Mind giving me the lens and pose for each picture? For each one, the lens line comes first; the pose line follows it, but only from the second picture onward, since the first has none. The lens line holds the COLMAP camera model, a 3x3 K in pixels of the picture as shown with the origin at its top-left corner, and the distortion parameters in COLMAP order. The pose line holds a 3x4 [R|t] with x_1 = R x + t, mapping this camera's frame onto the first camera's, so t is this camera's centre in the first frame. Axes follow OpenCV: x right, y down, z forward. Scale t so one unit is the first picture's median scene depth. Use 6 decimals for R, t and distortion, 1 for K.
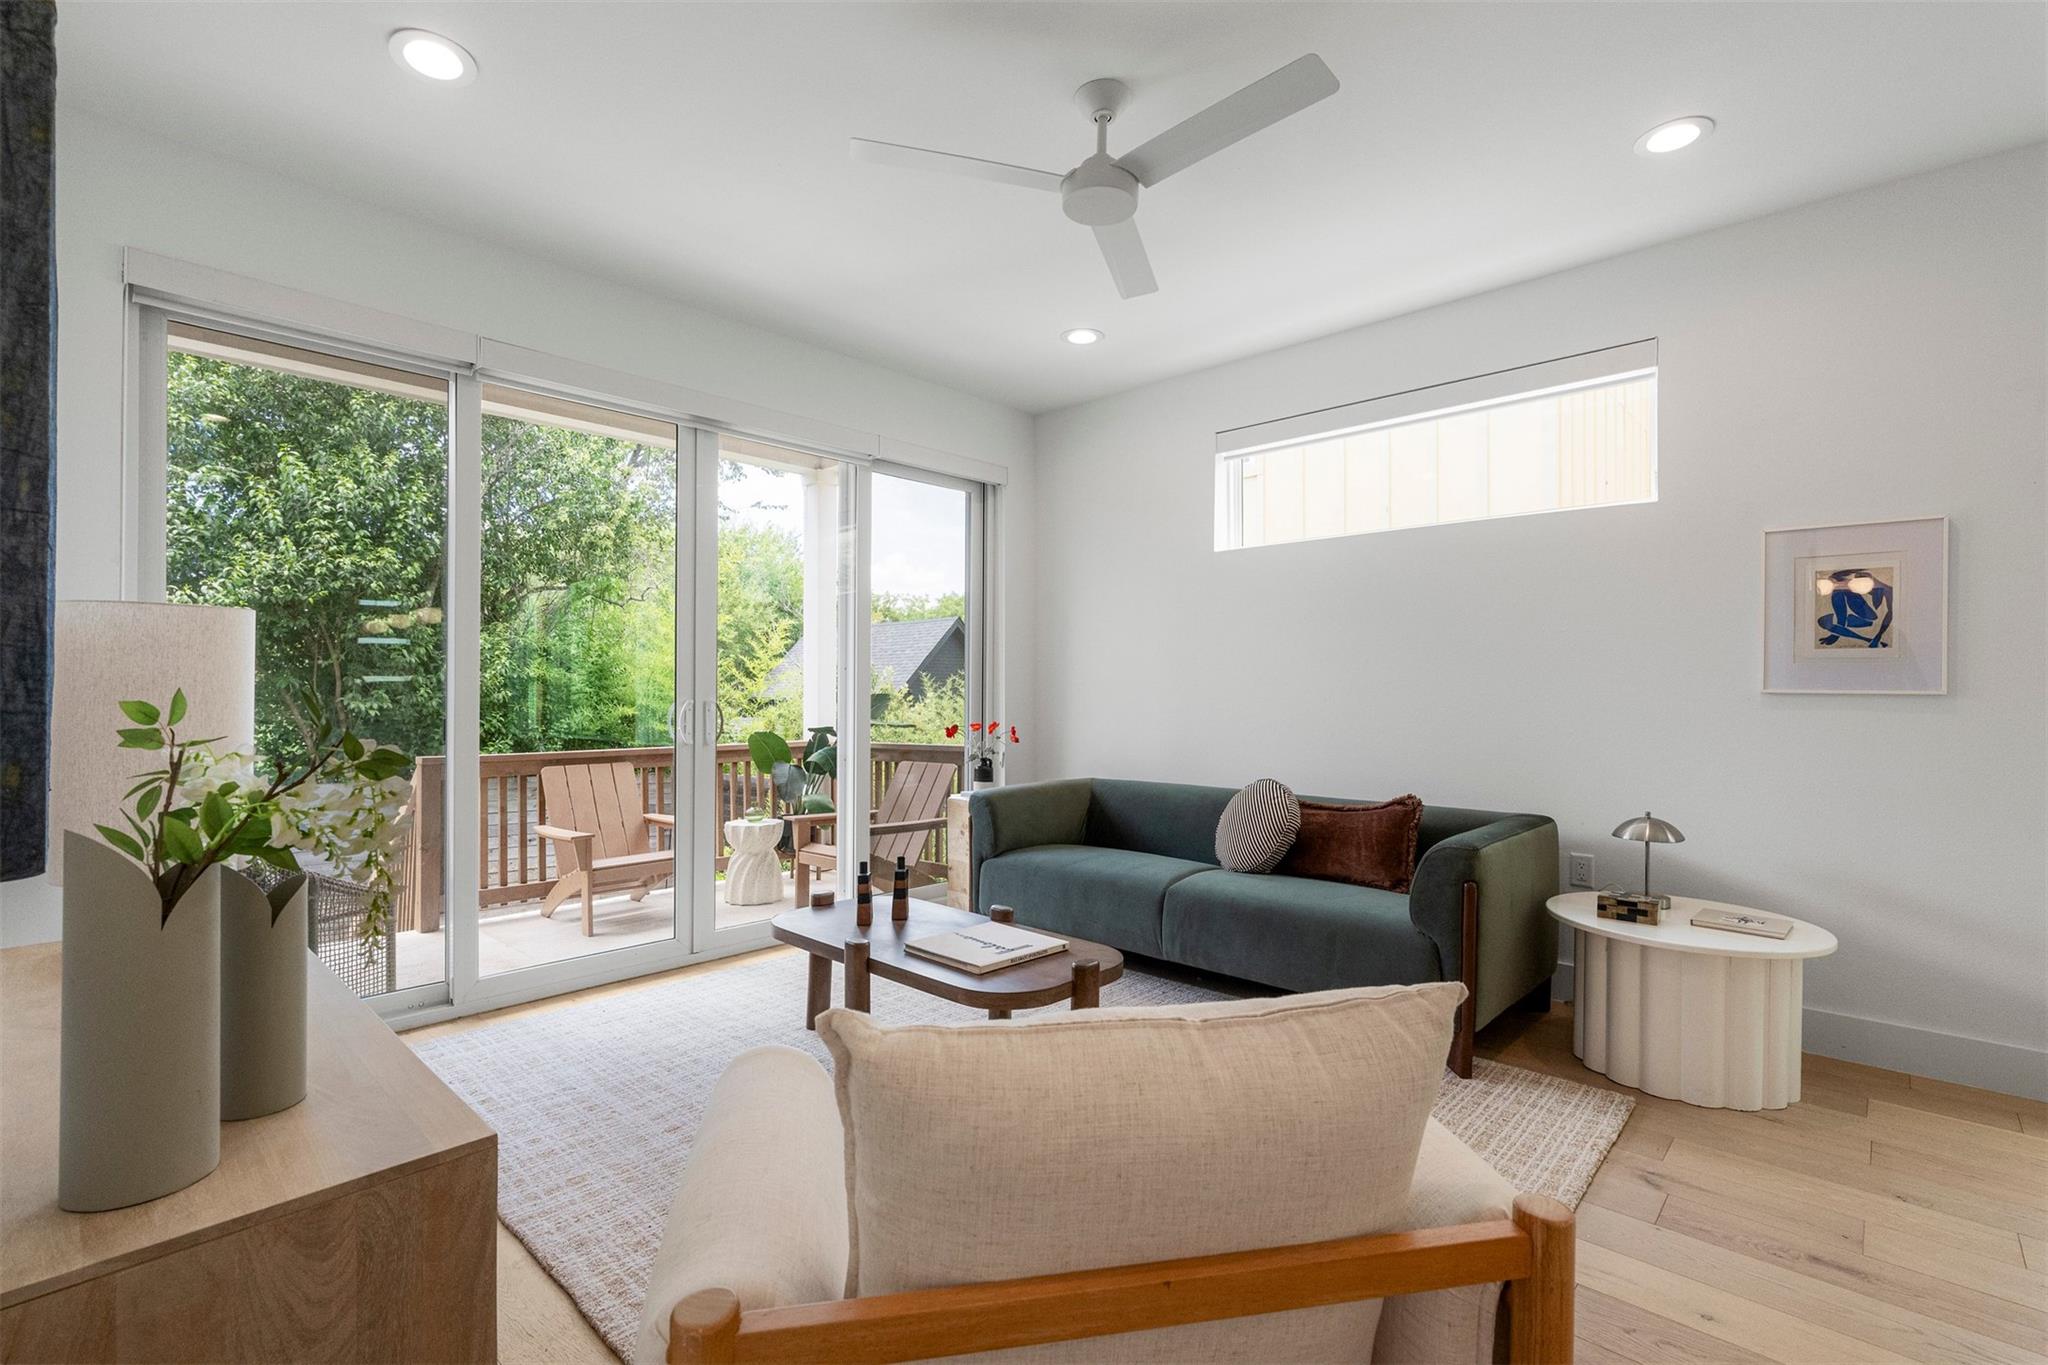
lens RADIAL K [[921.6, 0, 1020.5], [0, 921.6, 683.8], [0, 0, 1]] dist [-0.003181, 0.000972]
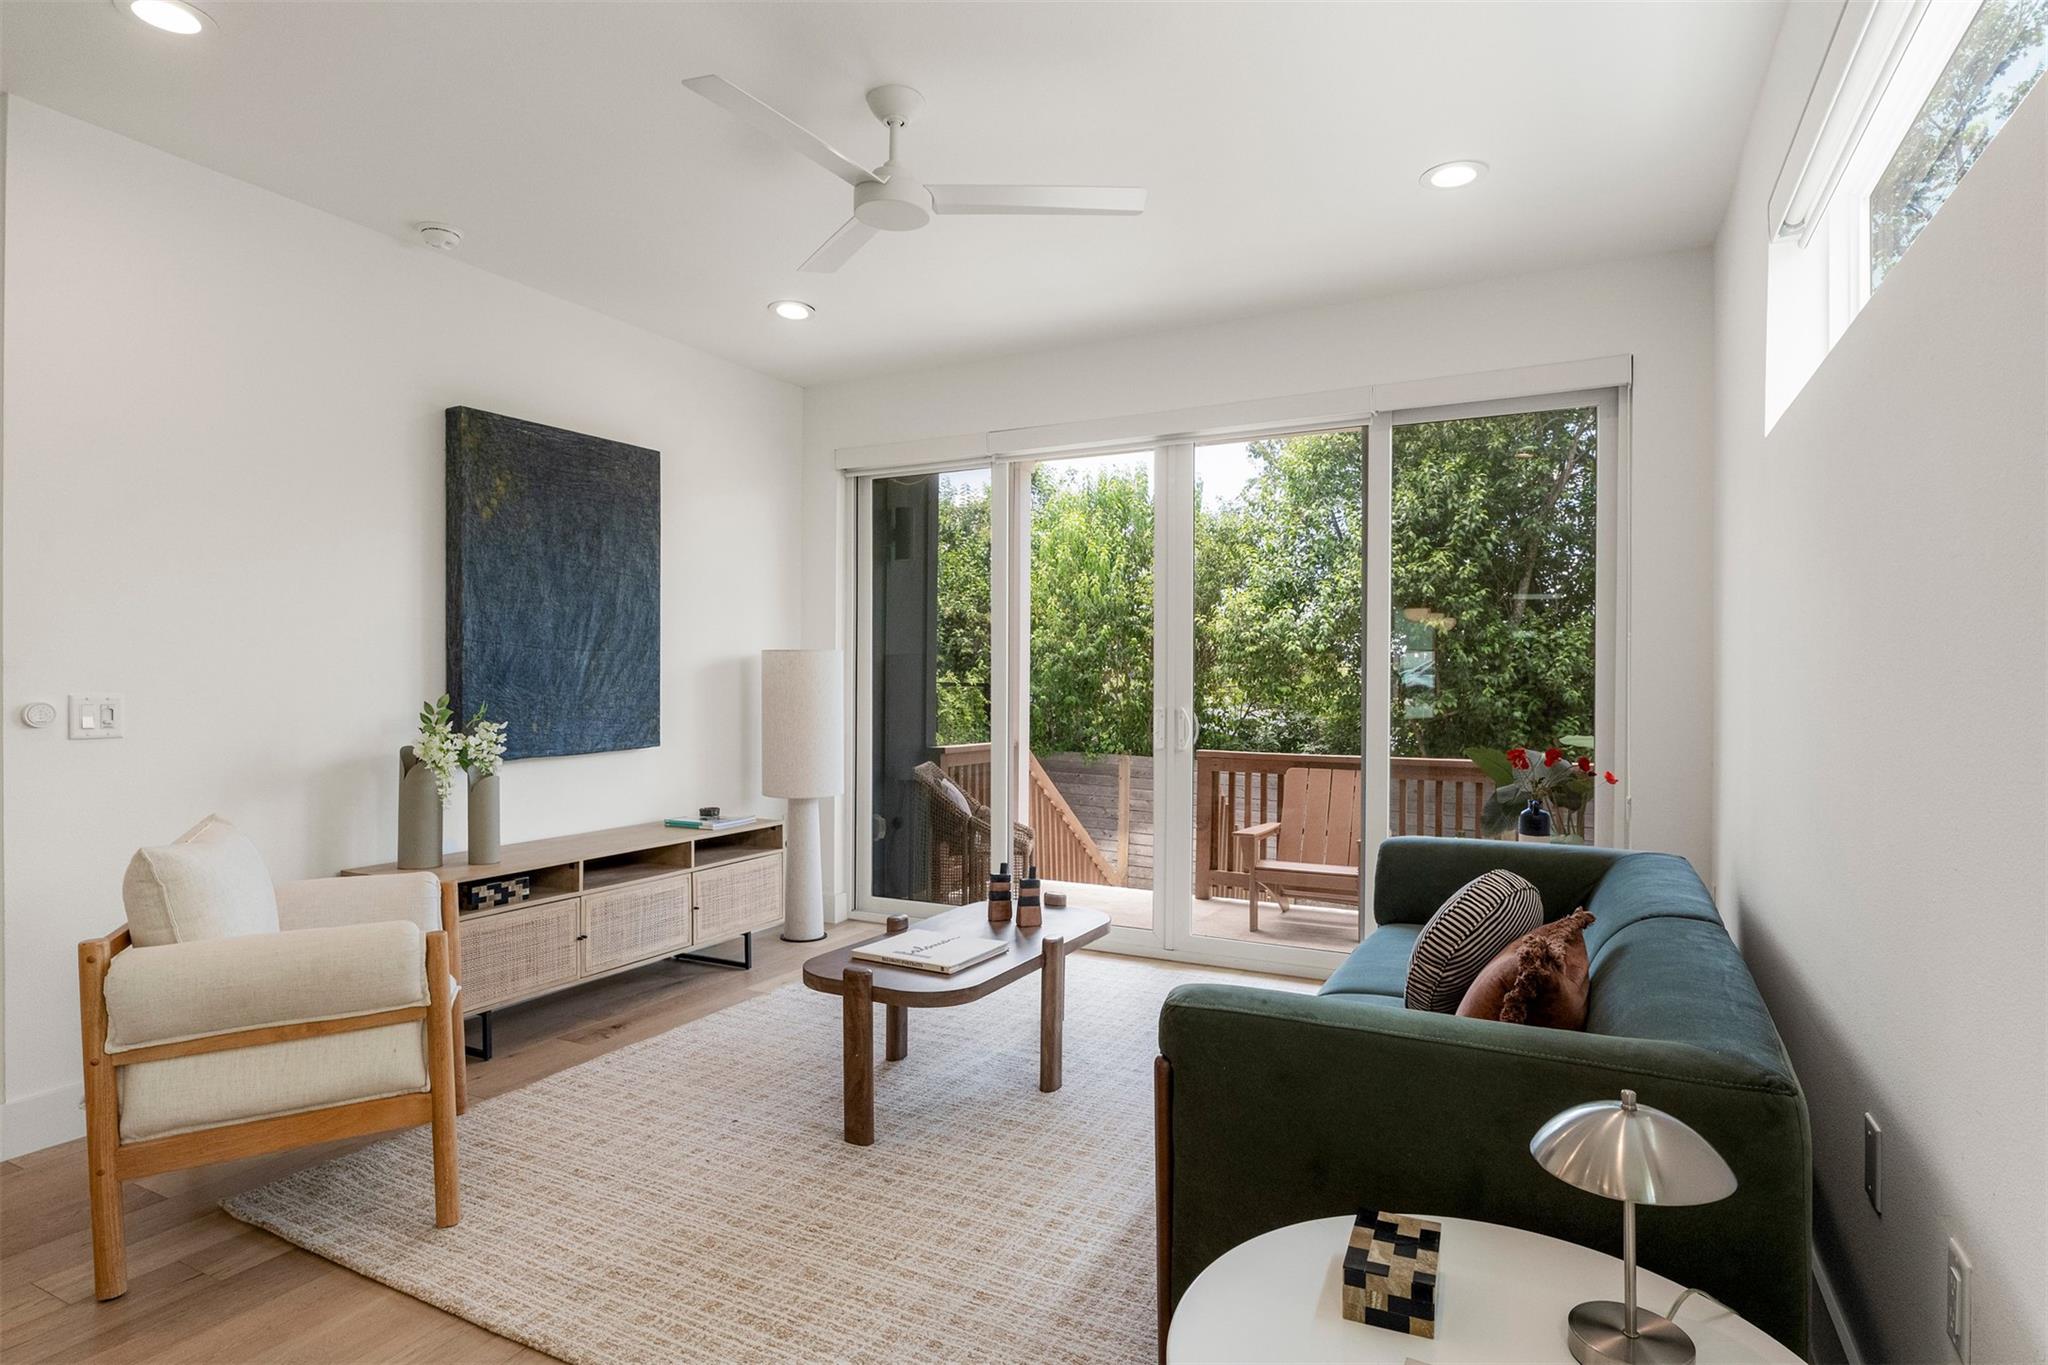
lens RADIAL K [[1077.5, 0, 1028.3], [0, 1077.5, 691.9], [0, 0, 1]] dist [-0.007197, -0.000199]
pose [[0.275980, 0.010201, -0.961109, 0.343382], [0.002818, 0.999931, 0.011422, -0.006129], [0.961159, -0.005861, 0.275932, 0.228169]]
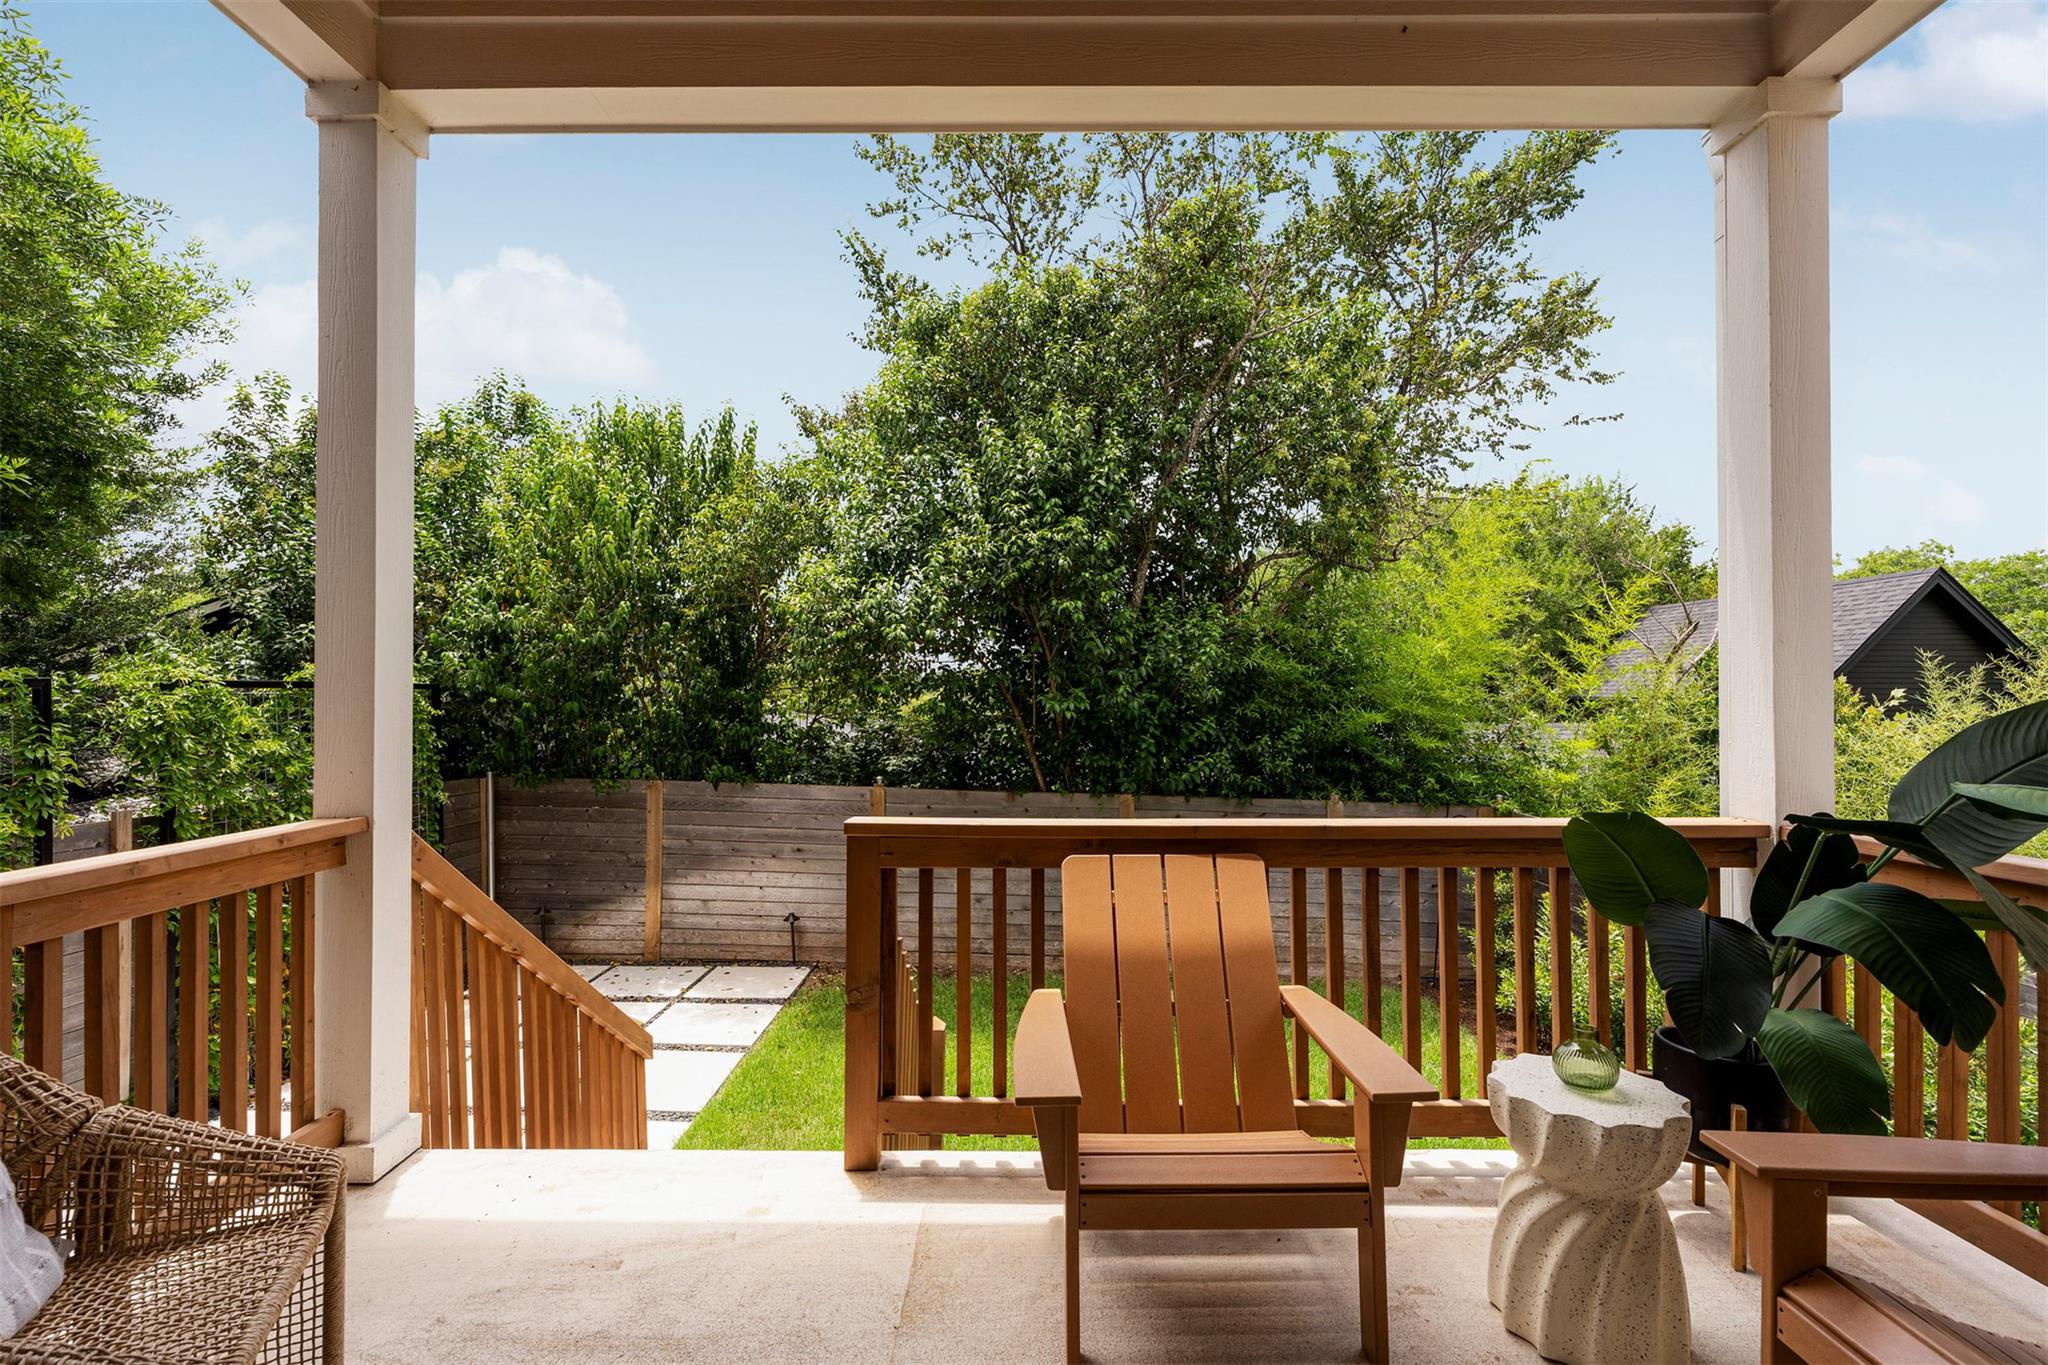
lens RADIAL K [[921.6, 0, 1031.4], [0, 921.6, 688.4], [0, 0, 1]] dist [-0.003181, 0.000972]
pose [[0.689296, -0.001152, -0.724479, -0.118993], [0.006983, 0.999963, 0.005054, 0.002486], [0.724446, -0.008543, 0.689278, 0.403642]]
